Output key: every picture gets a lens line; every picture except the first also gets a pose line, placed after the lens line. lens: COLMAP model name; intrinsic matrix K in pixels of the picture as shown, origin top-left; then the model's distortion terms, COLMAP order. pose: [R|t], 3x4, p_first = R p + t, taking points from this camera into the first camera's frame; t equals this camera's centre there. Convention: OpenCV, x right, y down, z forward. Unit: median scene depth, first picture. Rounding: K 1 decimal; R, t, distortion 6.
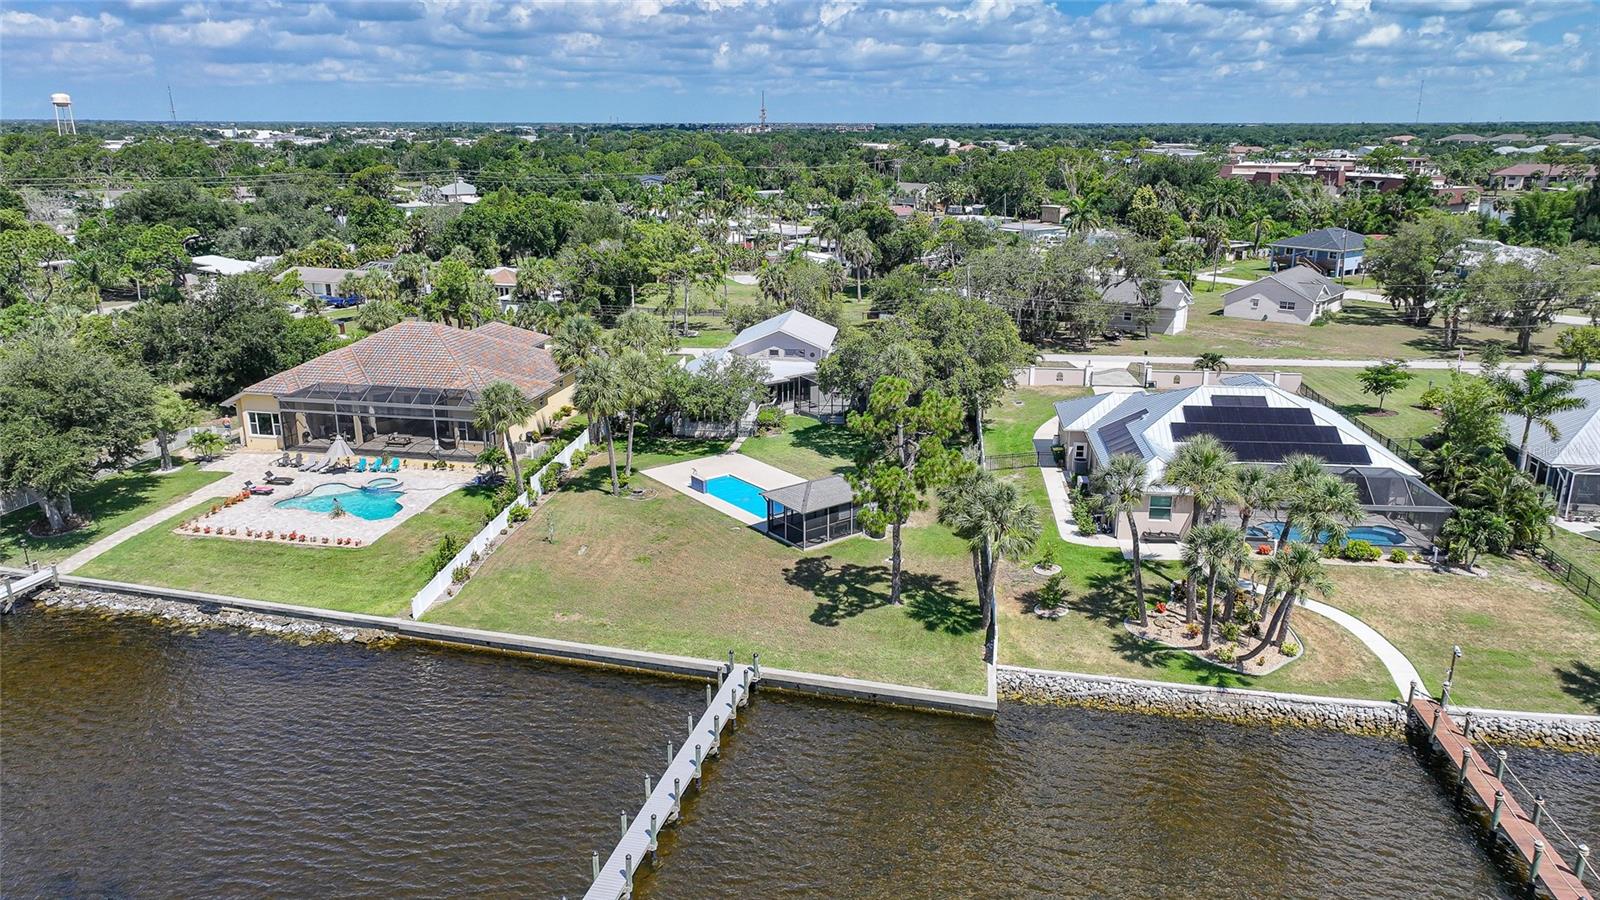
lens RADIAL K [[1124.6, 0, 807.9], [0, 1124.6, 460.7], [0, 0, 1]] dist [-0.004731, 0.020049]
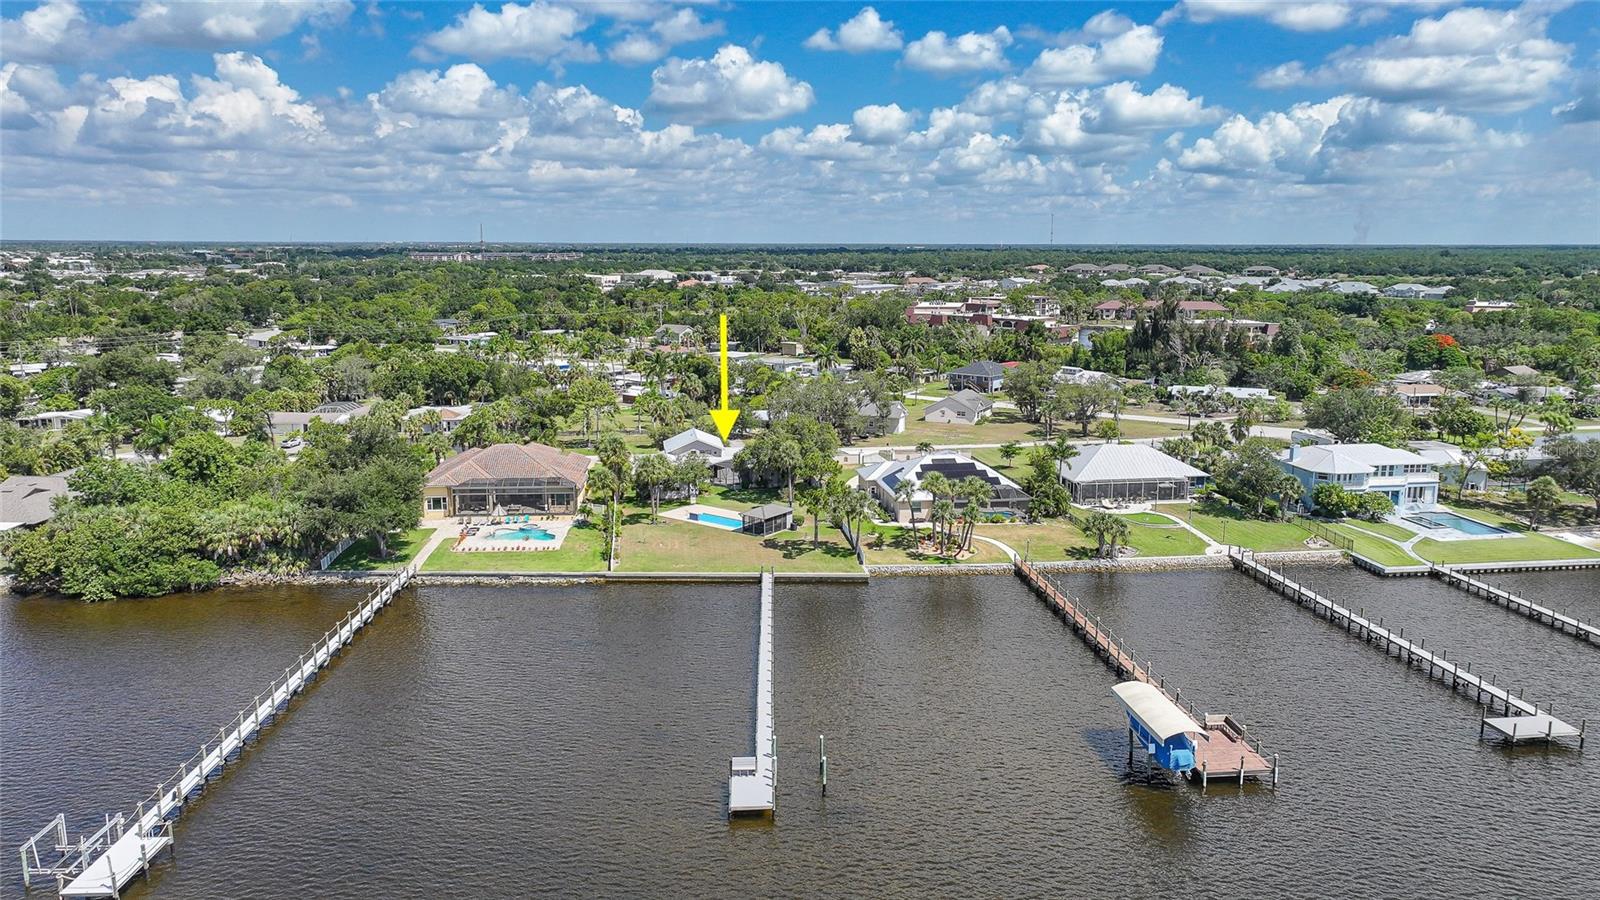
lens RADIAL K [[1124.6, 0, 797.7], [0, 1124.6, 459.0], [0, 0, 1]] dist [-0.004731, 0.020049]
pose [[0.965094, -0.048317, 0.257409, -0.379736], [0.073960, 0.993111, -0.090882, 0.101684], [-0.251245, 0.106747, 0.962019, -0.869245]]
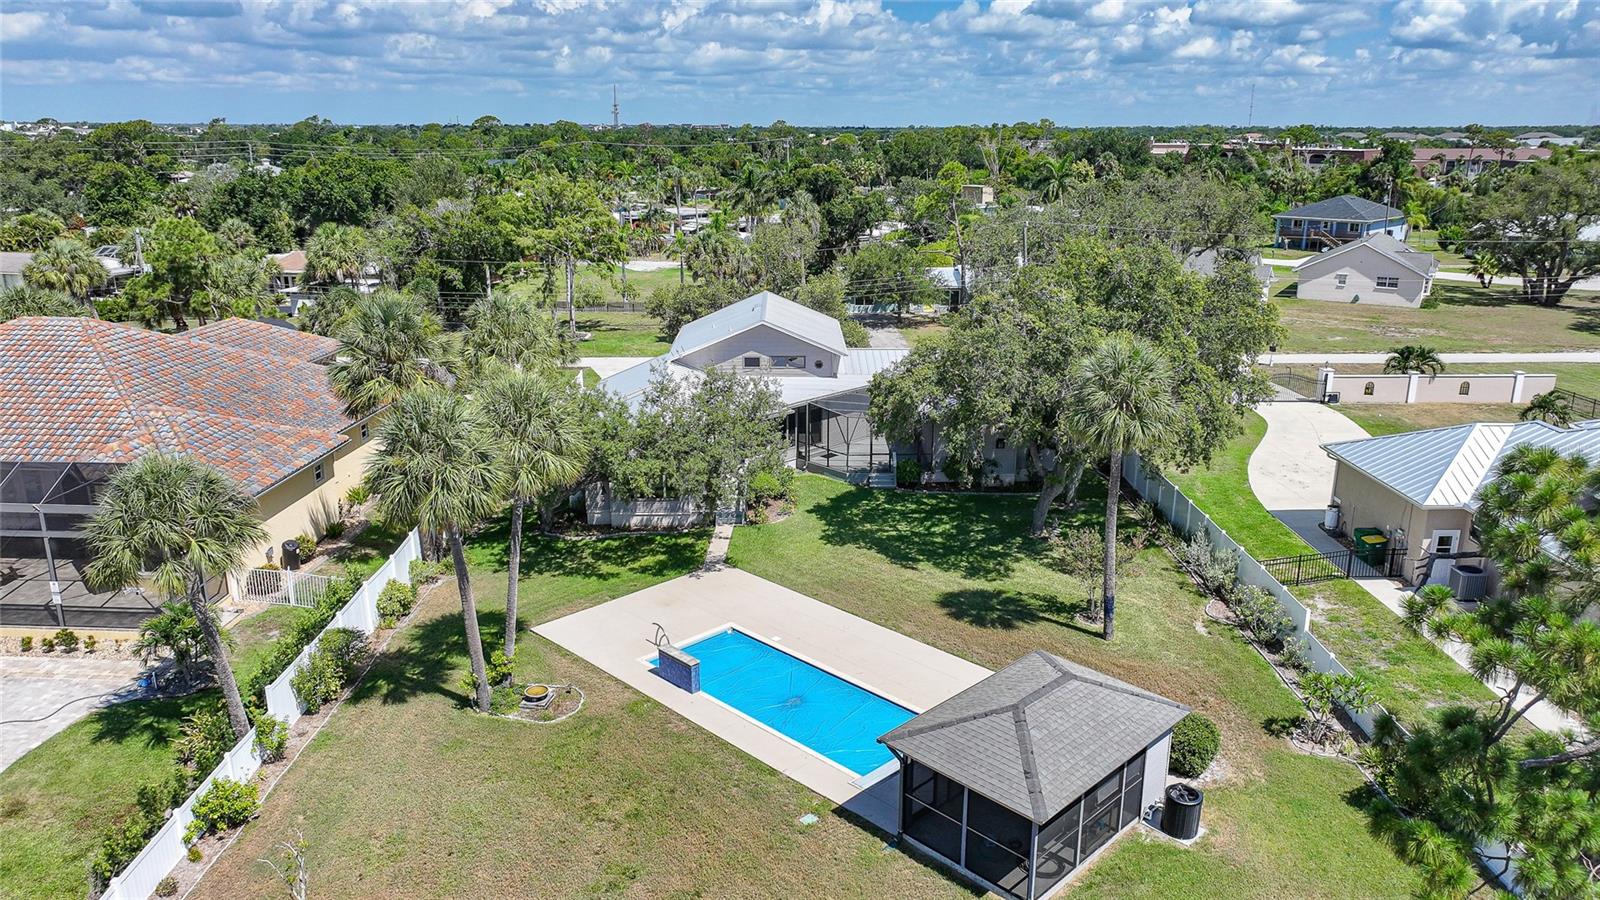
lens RADIAL K [[1124.6, 0, 810.4], [0, 1124.6, 450.8], [0, 0, 1]] dist [-0.004731, 0.020049]
pose [[0.991262, -0.034037, 0.127438, -0.087615], [0.035625, 0.999313, -0.010205, -0.050989], [-0.127003, 0.014656, 0.991794, 0.495296]]
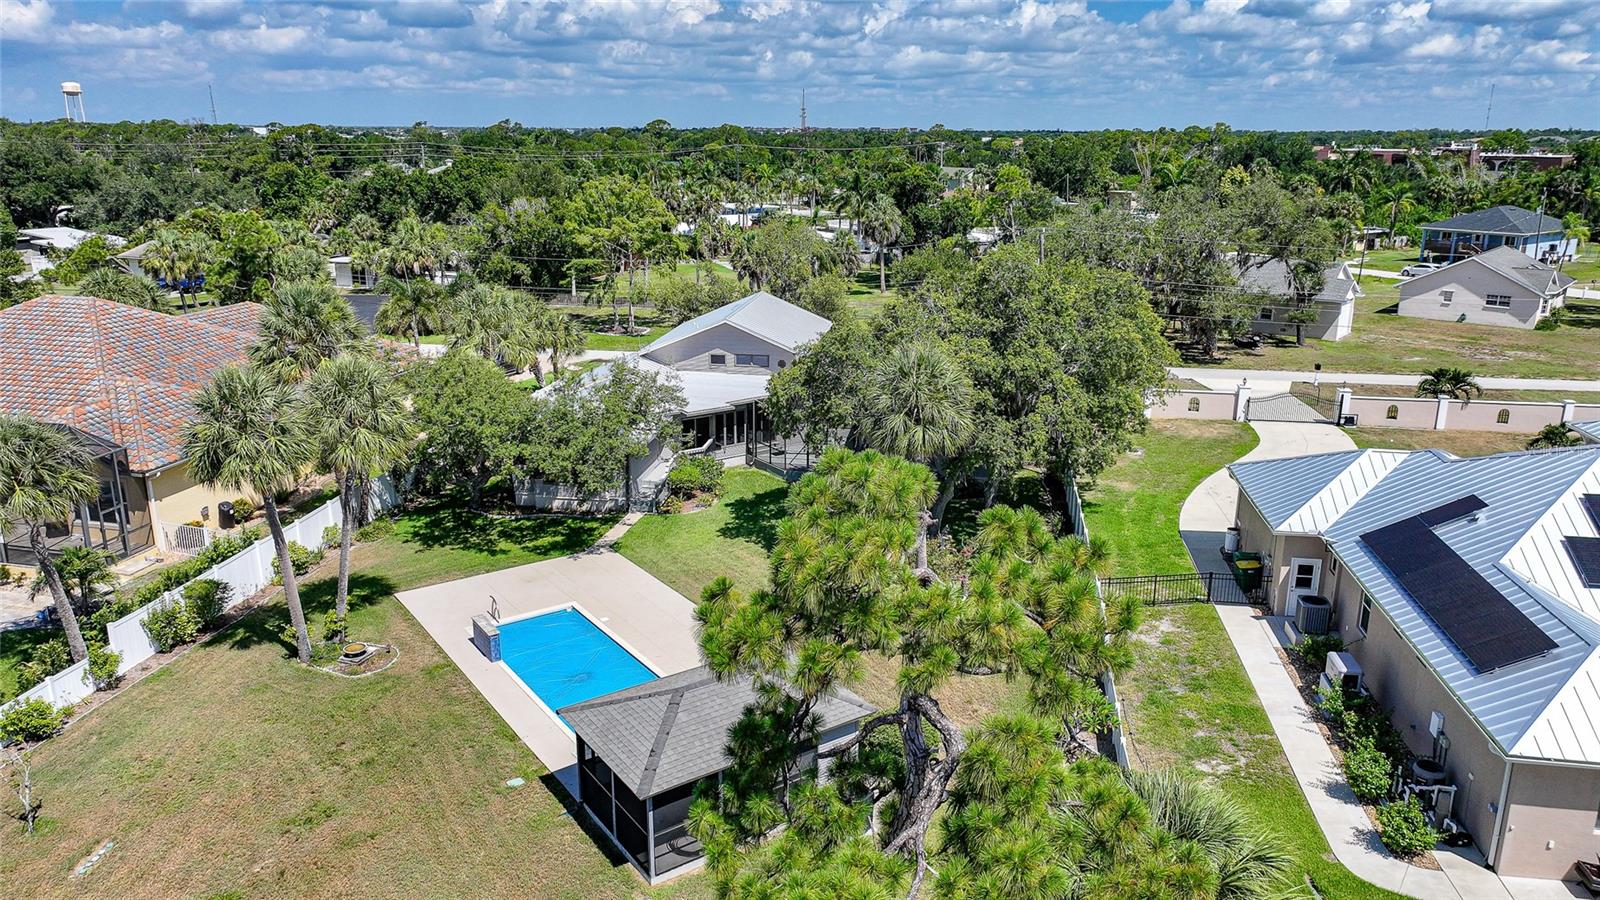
lens RADIAL K [[1124.6, 0, 807.2], [0, 1124.6, 450.7], [0, 0, 1]] dist [-0.004731, 0.020049]
pose [[0.999235, 0.015051, -0.036082, 0.045882], [-0.015593, 0.999769, -0.014774, -0.046383], [0.035851, 0.015326, 0.999240, 0.475527]]
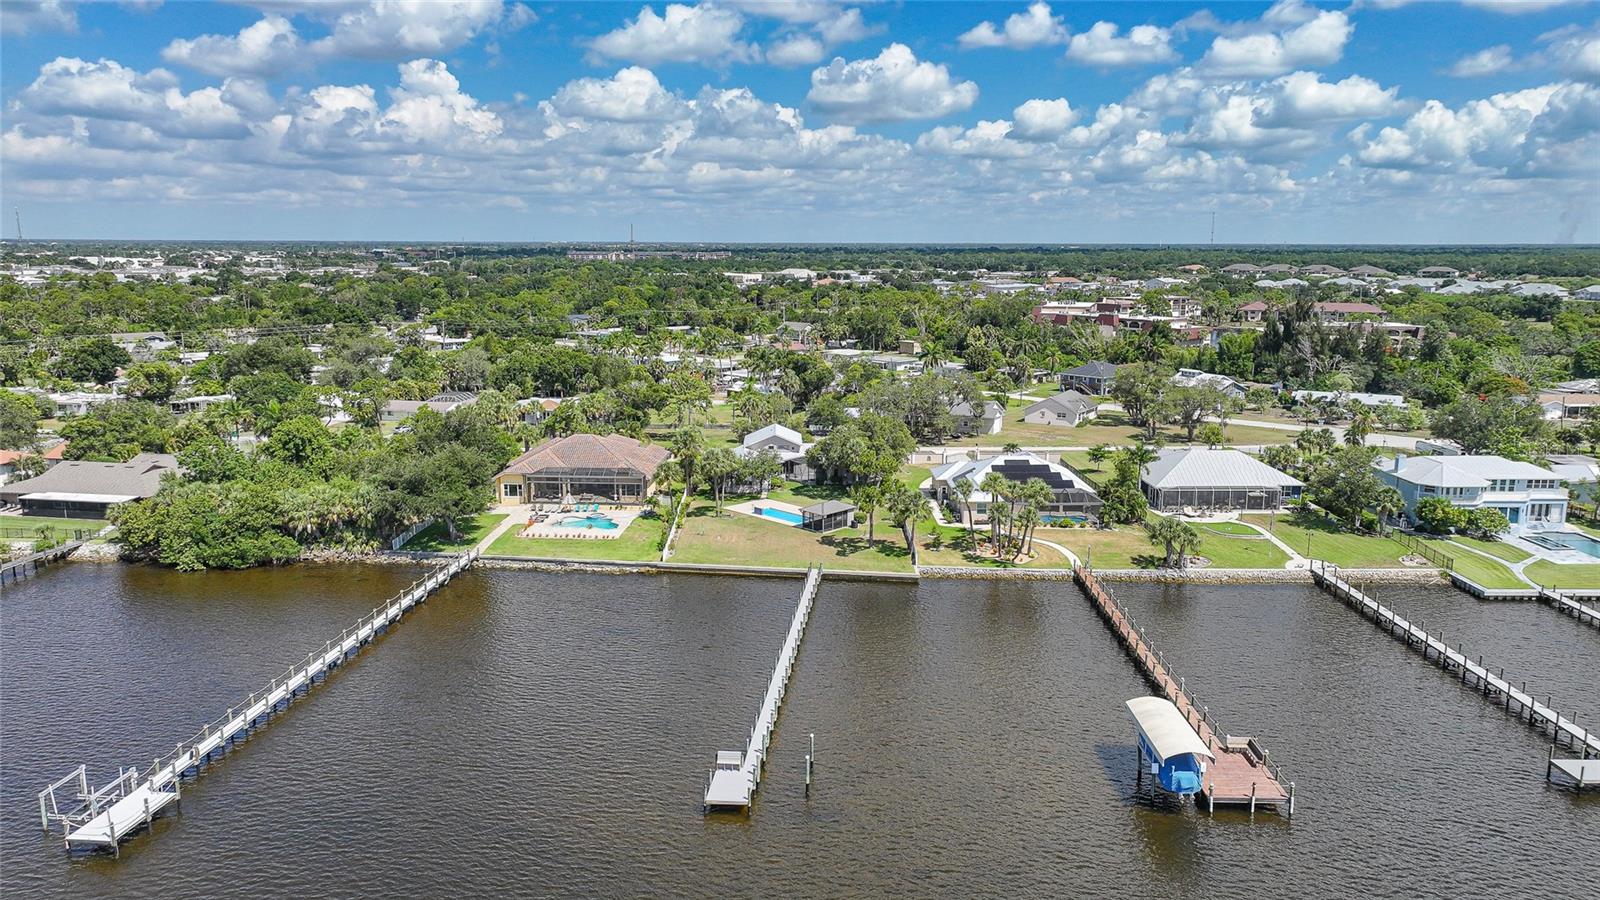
lens RADIAL K [[1124.6, 0, 798.1], [0, 1124.6, 460.5], [0, 0, 1]] dist [-0.004731, 0.020049]
pose [[0.991587, -0.023212, 0.127345, -0.247992], [0.035683, 0.994689, -0.096540, 0.112945], [-0.124428, 0.100272, 0.987149, -0.880623]]
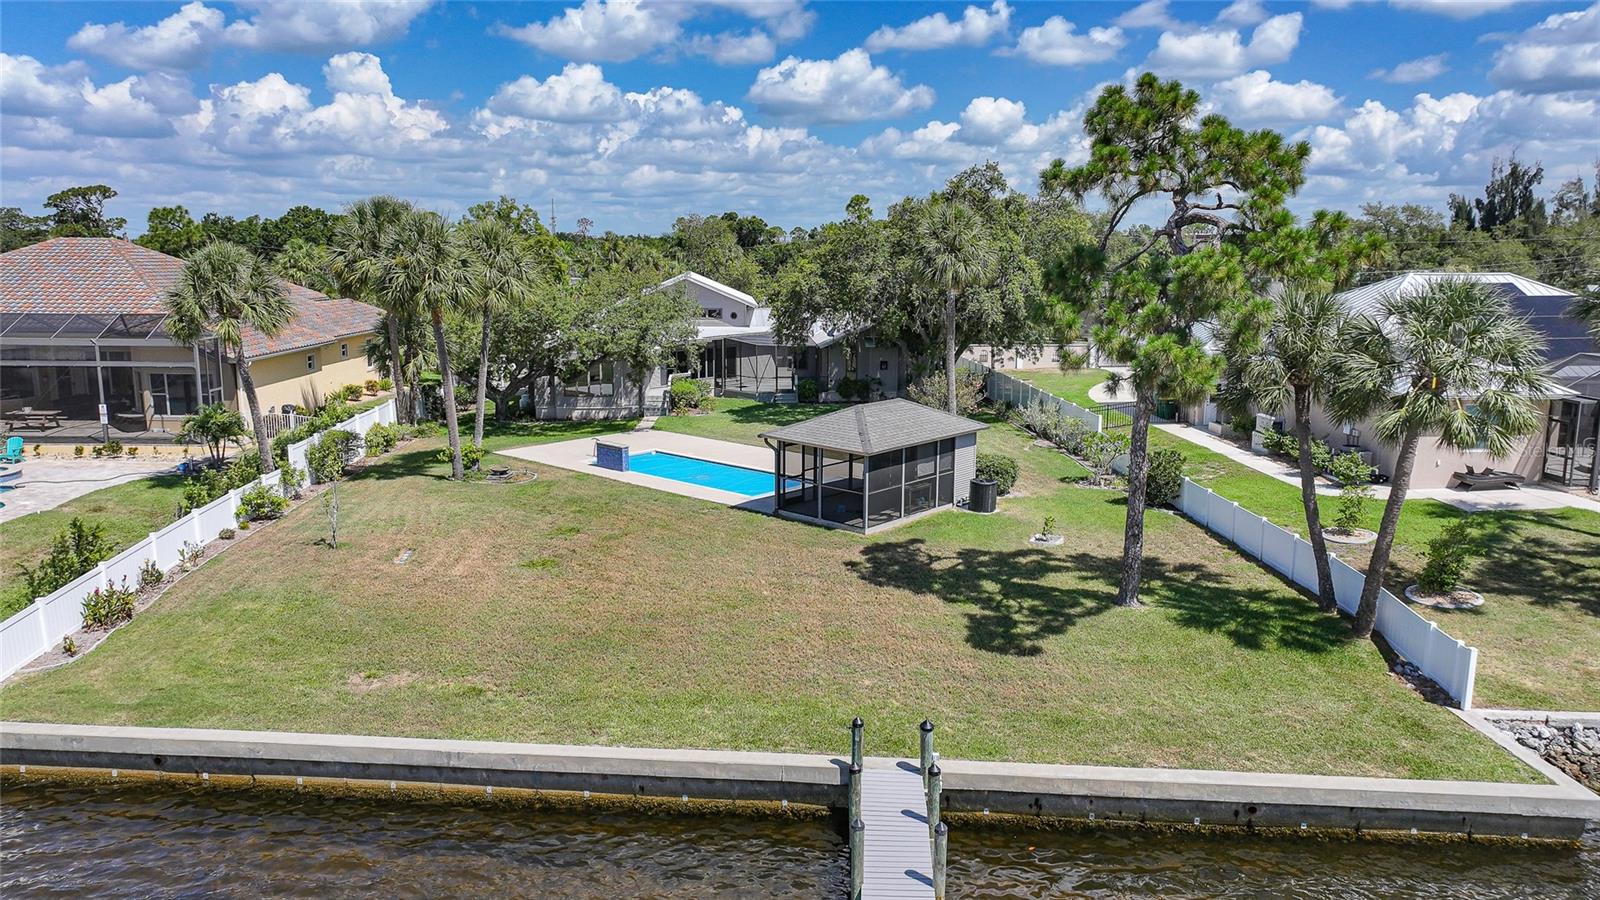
lens RADIAL K [[1124.6, 0, 807.6], [0, 1124.6, 454.2], [0, 0, 1]] dist [-0.004731, 0.020049]
pose [[0.982395, -0.029411, 0.184487, -0.092545], [0.049634, 0.993129, -0.105974, 0.074160], [-0.180103, 0.113265, 0.977105, 0.388705]]
